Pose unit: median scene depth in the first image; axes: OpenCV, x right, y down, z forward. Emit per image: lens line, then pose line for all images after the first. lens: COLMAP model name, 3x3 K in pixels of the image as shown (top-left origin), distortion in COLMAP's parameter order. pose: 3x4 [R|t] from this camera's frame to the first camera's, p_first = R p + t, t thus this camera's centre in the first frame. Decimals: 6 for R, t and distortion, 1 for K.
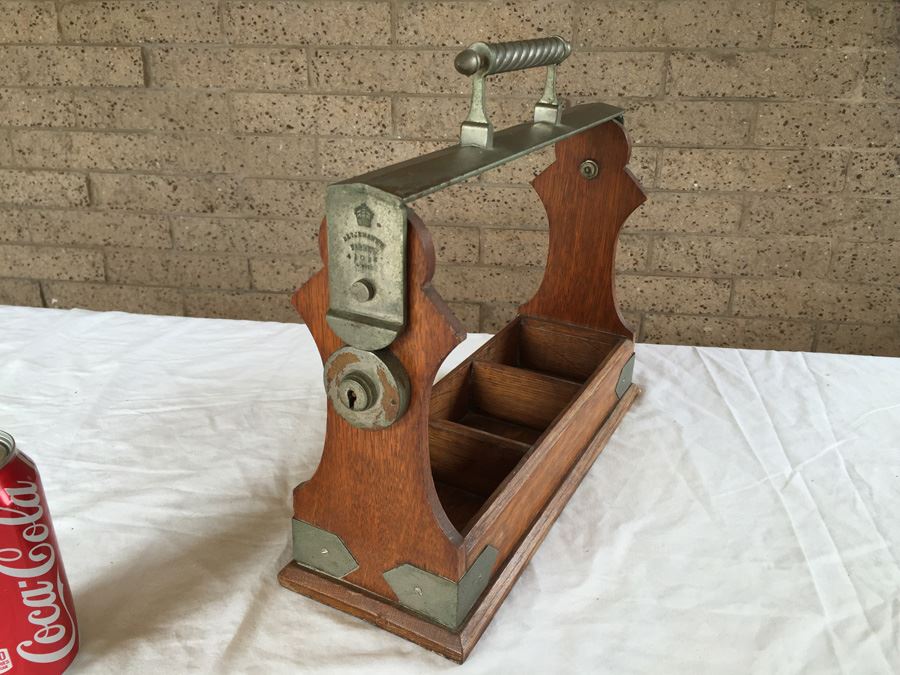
lens RADIAL K [[768.7, 0, 446.4], [0, 768.7, 337.0], [0, 0, 1]] dist [0.095541, -0.144498]
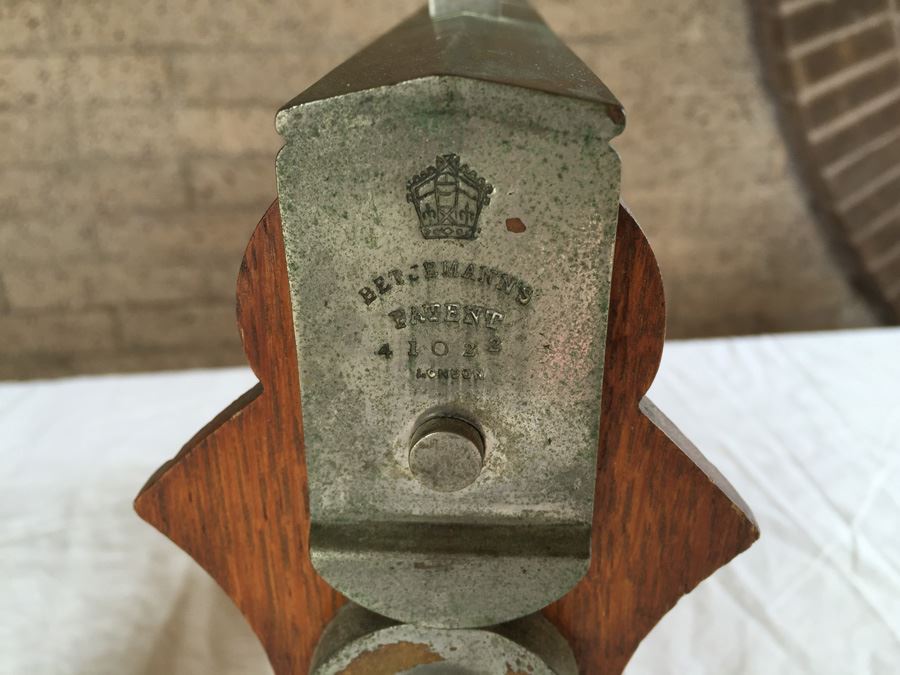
lens RADIAL K [[773.2, 0, 446.0], [0, 773.2, 333.5], [0, 0, 1]] dist [0.081550, -0.142908]
pose [[0.919514, -0.194797, 0.341392, -0.341340], [0.197154, 0.979968, 0.028147, -0.193397], [-0.340036, 0.041425, 0.939500, 1.209854]]
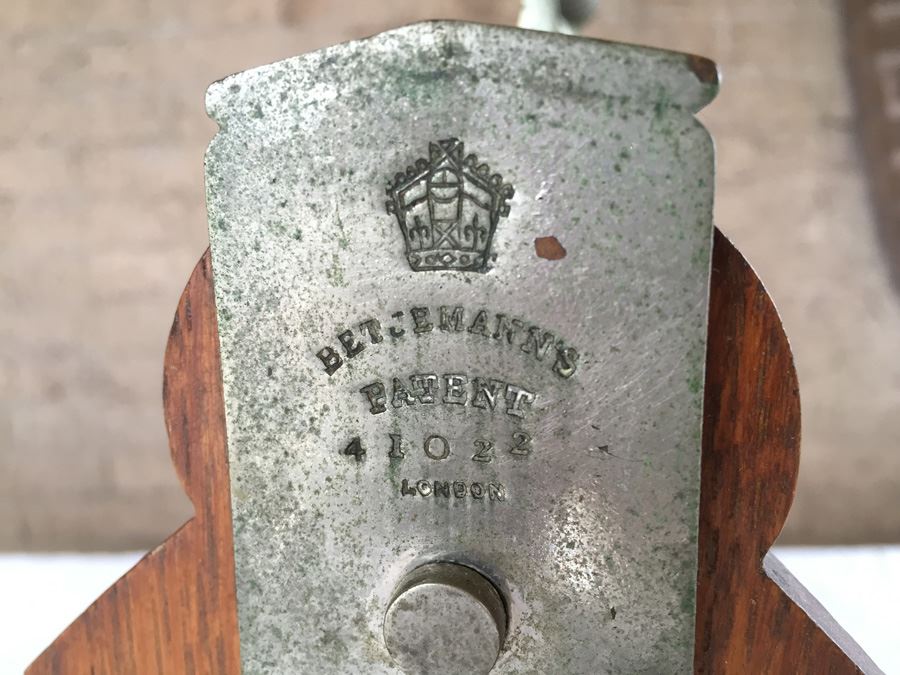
lens RADIAL K [[810.9, 0, 450.0], [0, 810.9, 337.5], [0, 0, 1]] dist [0.082206, -0.181638]
pose [[0.961526, -0.092928, 0.258519, -0.256763], [0.152197, 0.963625, -0.219688, -0.140914], [-0.228700, 0.250582, 0.940694, 1.345582]]
